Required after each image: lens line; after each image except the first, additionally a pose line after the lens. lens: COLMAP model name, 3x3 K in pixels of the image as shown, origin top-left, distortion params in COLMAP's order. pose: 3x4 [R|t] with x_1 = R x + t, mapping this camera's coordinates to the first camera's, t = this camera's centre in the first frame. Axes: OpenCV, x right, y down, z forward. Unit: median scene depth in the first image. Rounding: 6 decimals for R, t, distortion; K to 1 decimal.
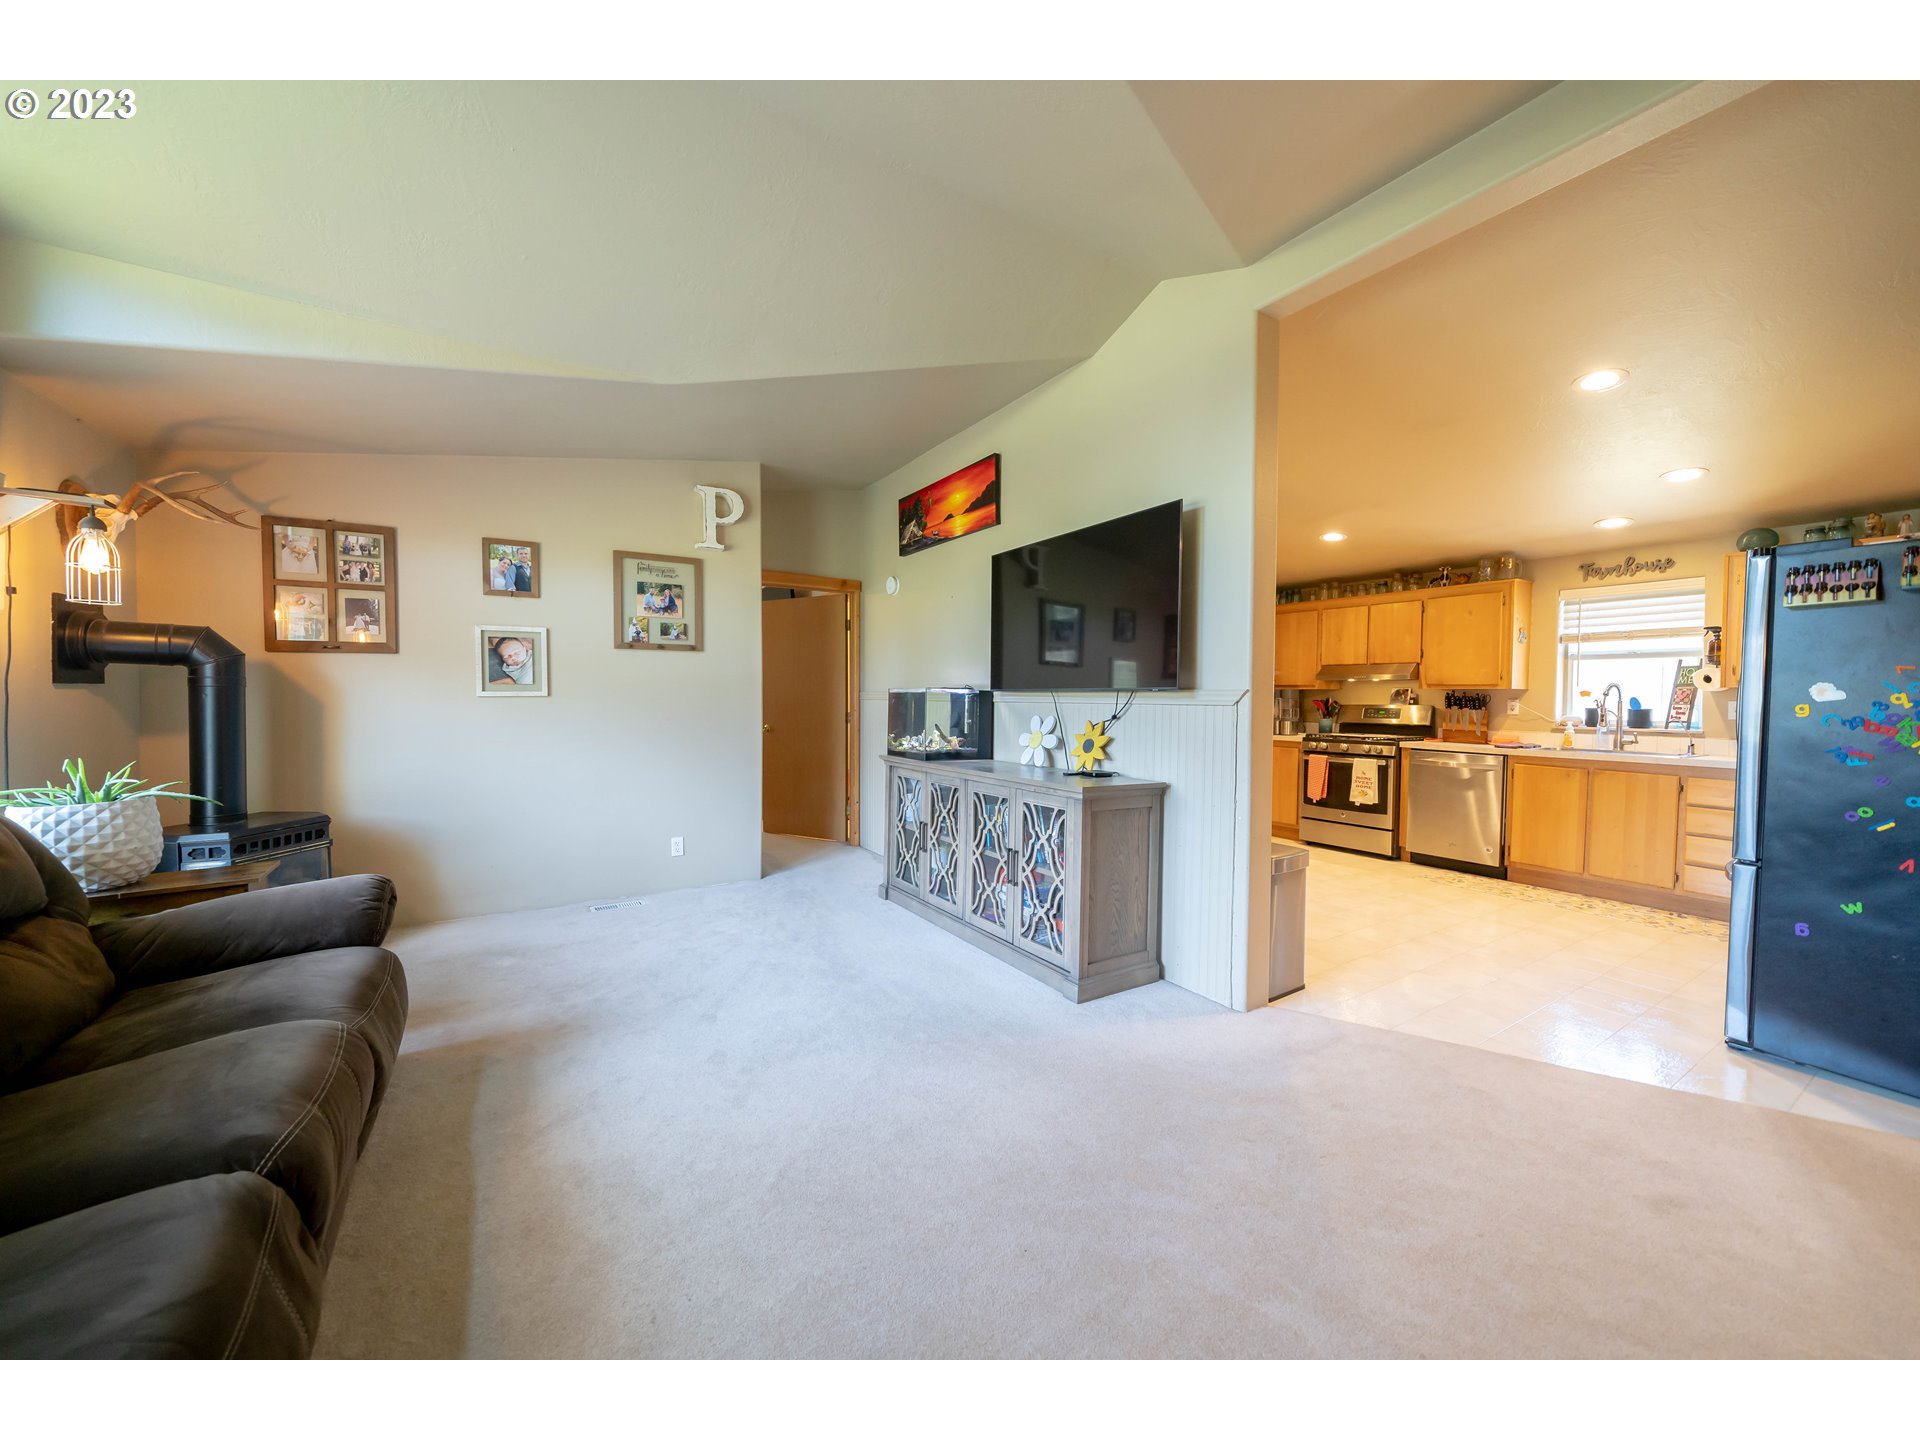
lens RADIAL K [[702.0, 0, 945.7], [0, 702.0, 713.2], [0, 0, 1]] dist [-0.007868, -0.000516]
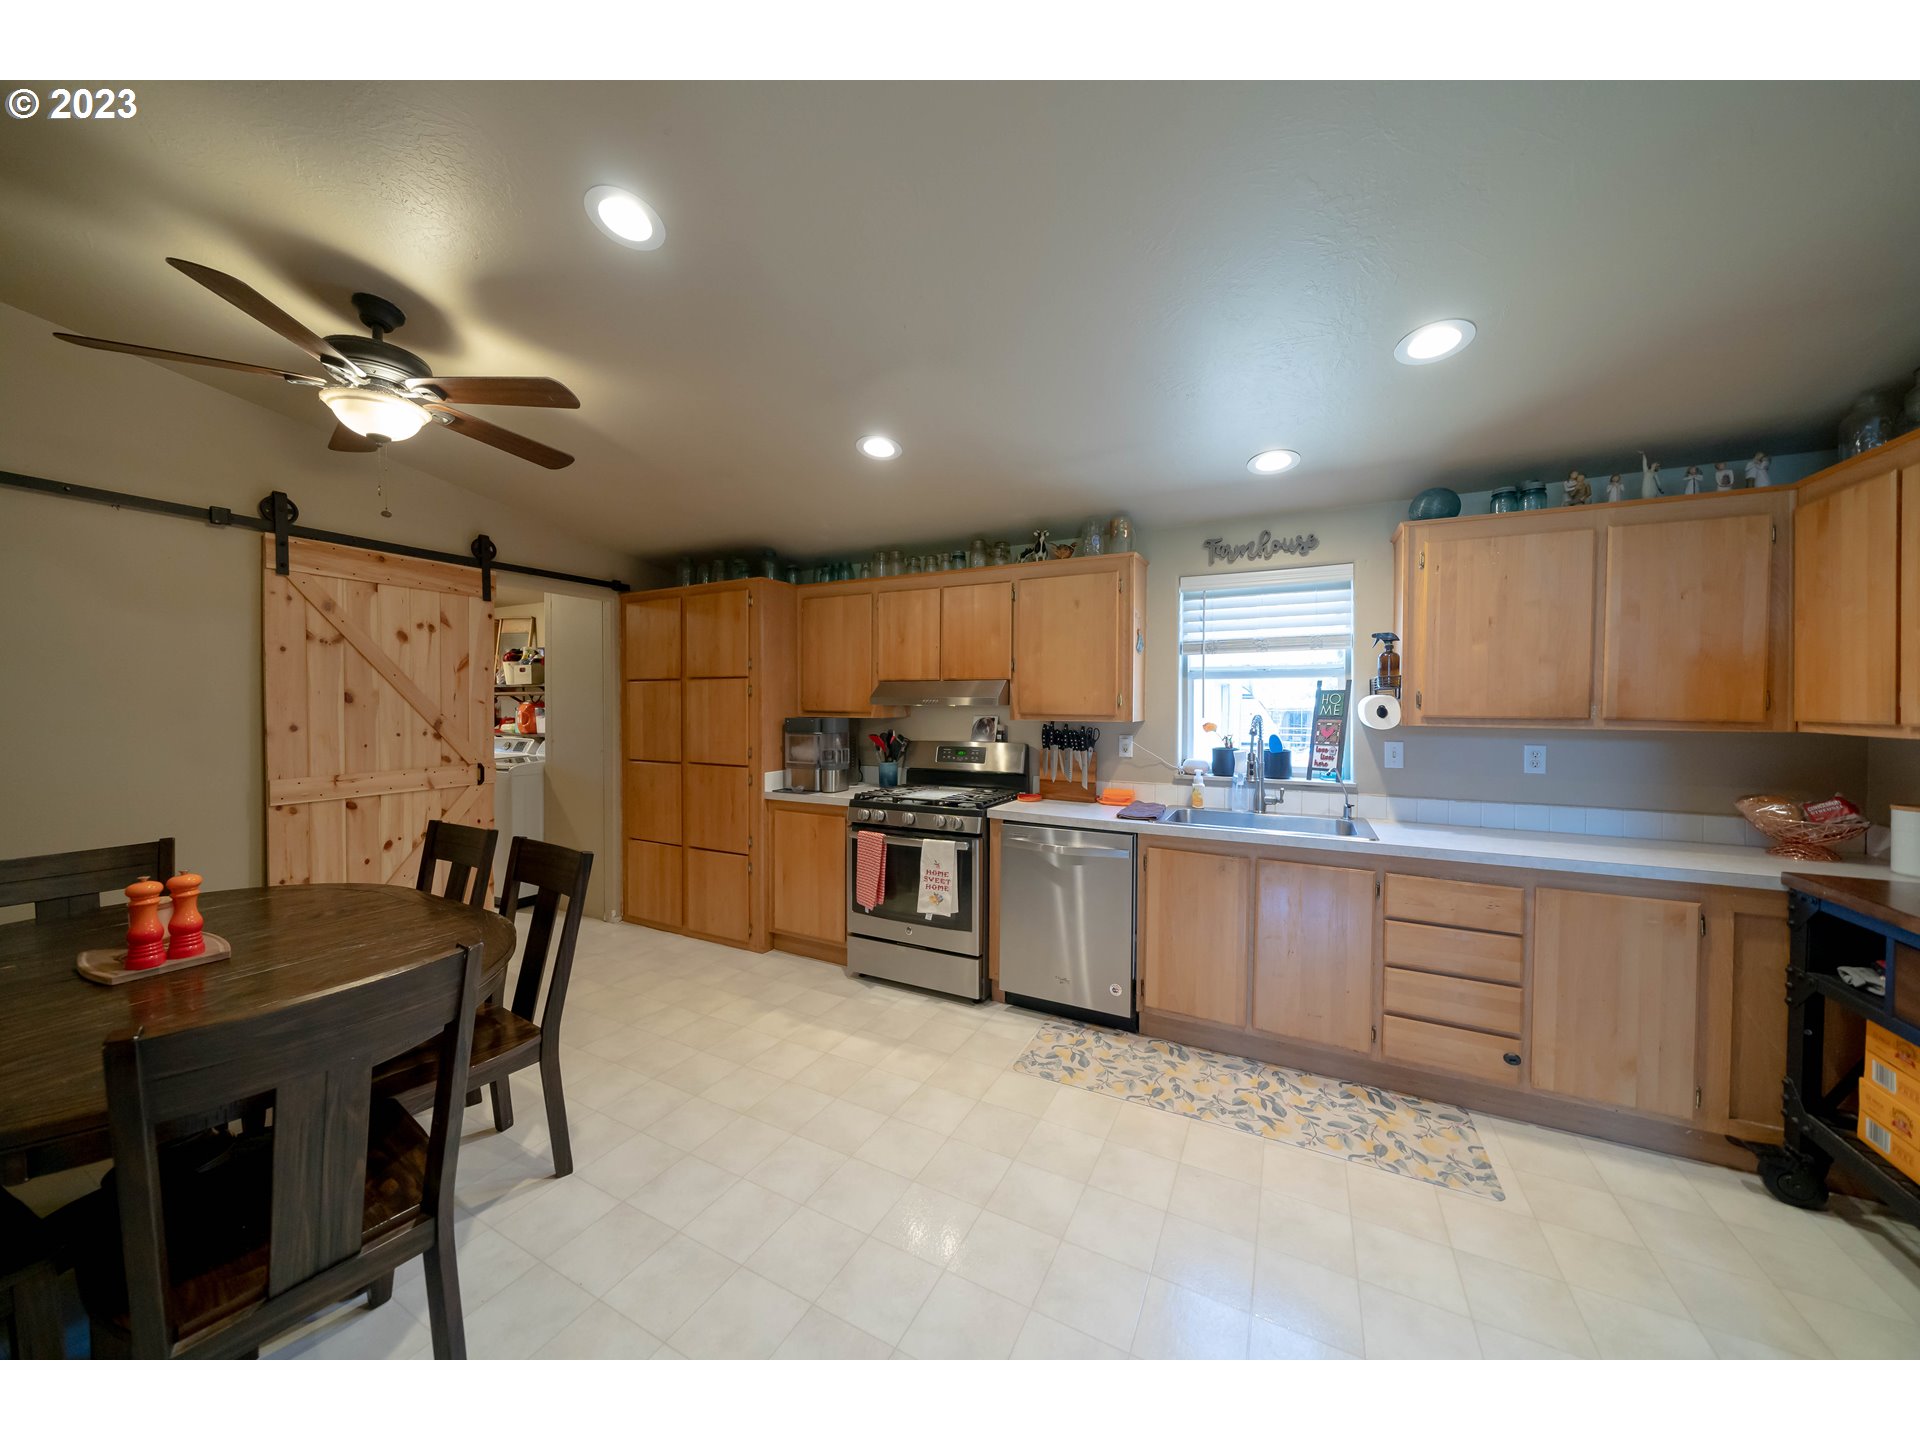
lens RADIAL K [[702.0, 0, 953.5], [0, 702.0, 716.8], [0, 0, 1]] dist [-0.007868, -0.000516]
pose [[0.854655, -0.014783, 0.518986, 0.358920], [0.018509, 0.999827, -0.002002, -0.044977], [-0.518866, 0.011317, 0.854781, 0.573452]]
